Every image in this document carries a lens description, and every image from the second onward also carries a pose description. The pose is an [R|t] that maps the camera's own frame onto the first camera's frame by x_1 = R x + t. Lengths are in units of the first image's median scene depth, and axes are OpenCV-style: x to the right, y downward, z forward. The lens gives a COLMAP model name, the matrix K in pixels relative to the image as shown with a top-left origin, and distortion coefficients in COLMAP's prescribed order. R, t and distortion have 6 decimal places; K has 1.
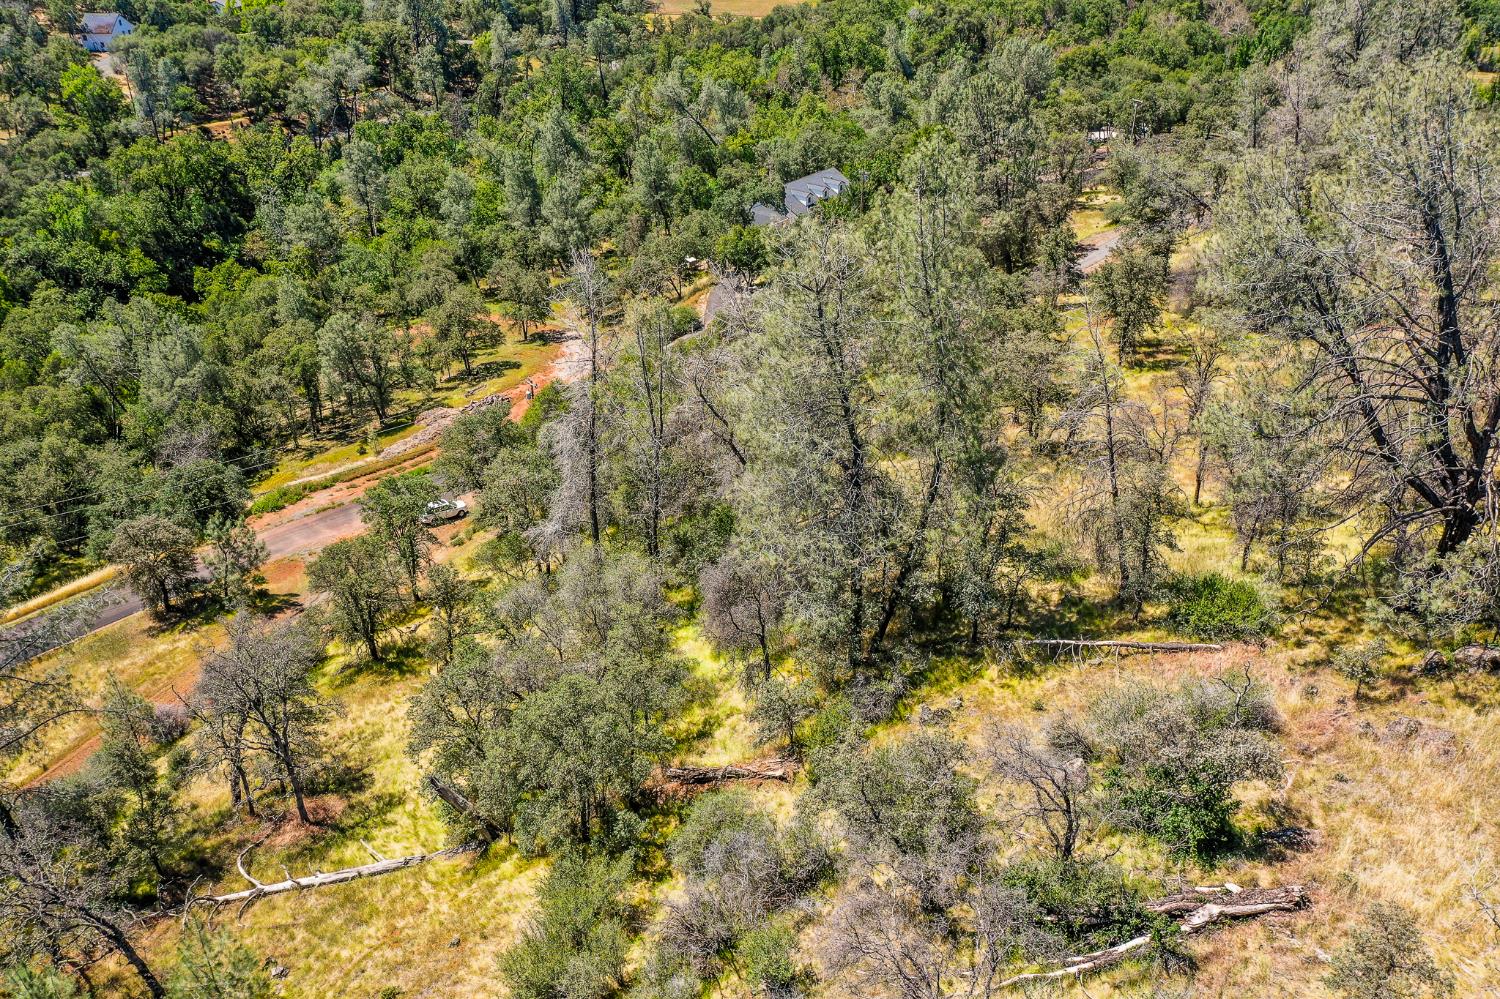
lens RADIAL K [[1227.9, 0, 750.0], [0, 1227.9, 499.5], [0, 0, 1]] dist [0.005788, 0.002892]
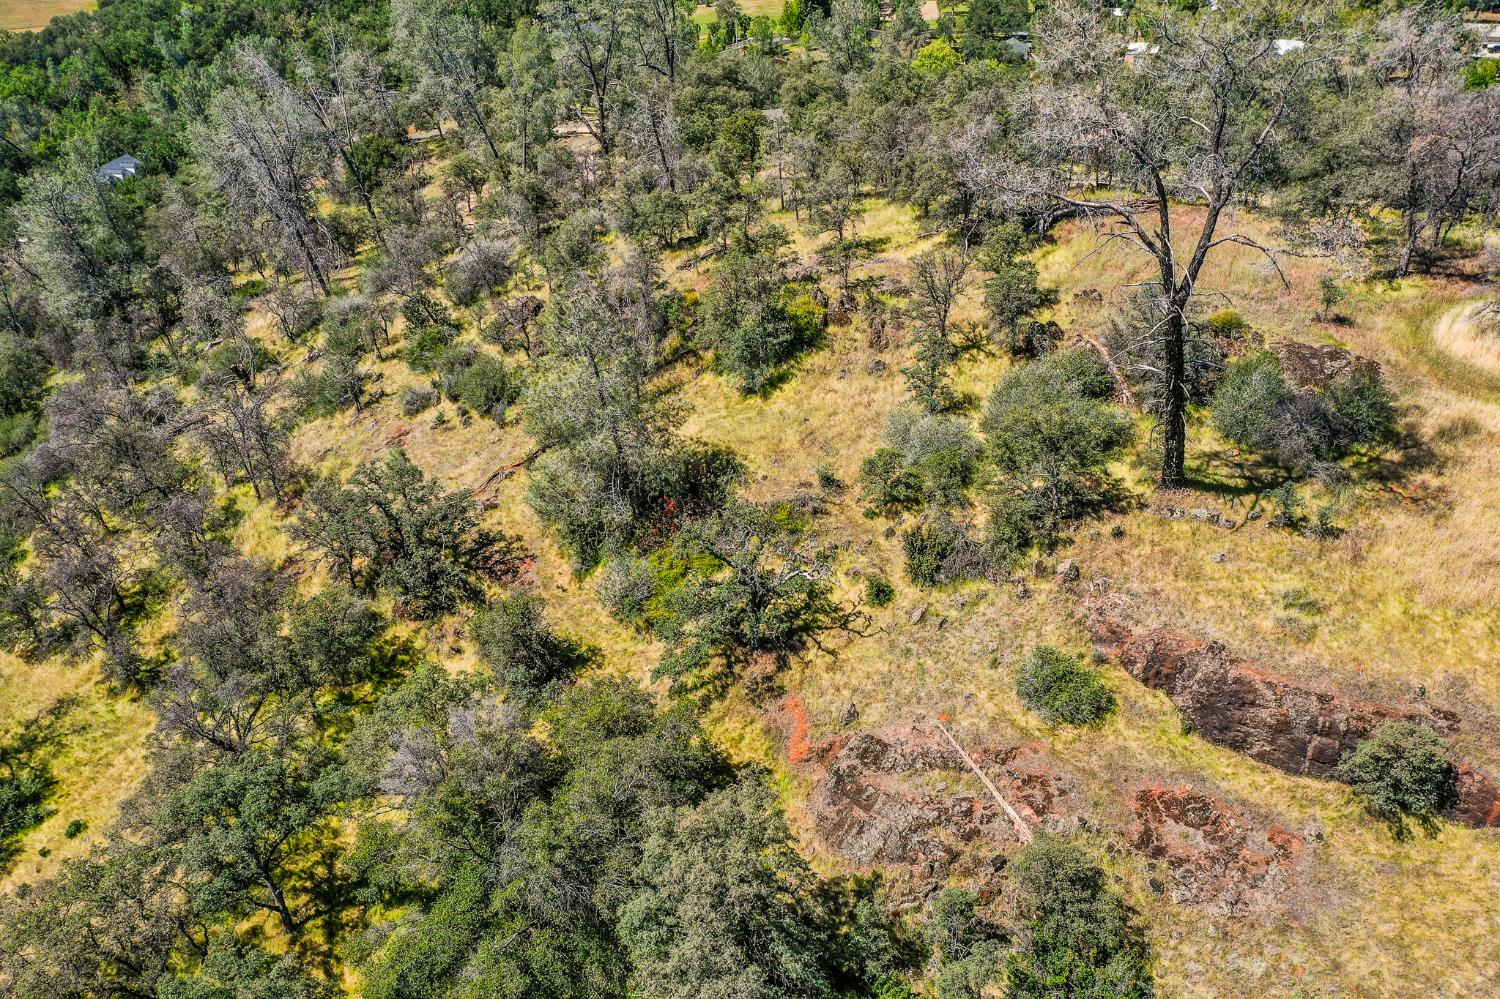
lens RADIAL K [[1185.3, 0, 748.3], [0, 1185.3, 494.2], [0, 0, 1]] dist [0.001626, -0.002338]
pose [[0.872554, -0.274832, 0.403878, 0.023102], [0.257805, 0.961298, 0.097173, 0.079444], [-0.414953, 0.019333, 0.909637, -0.261119]]
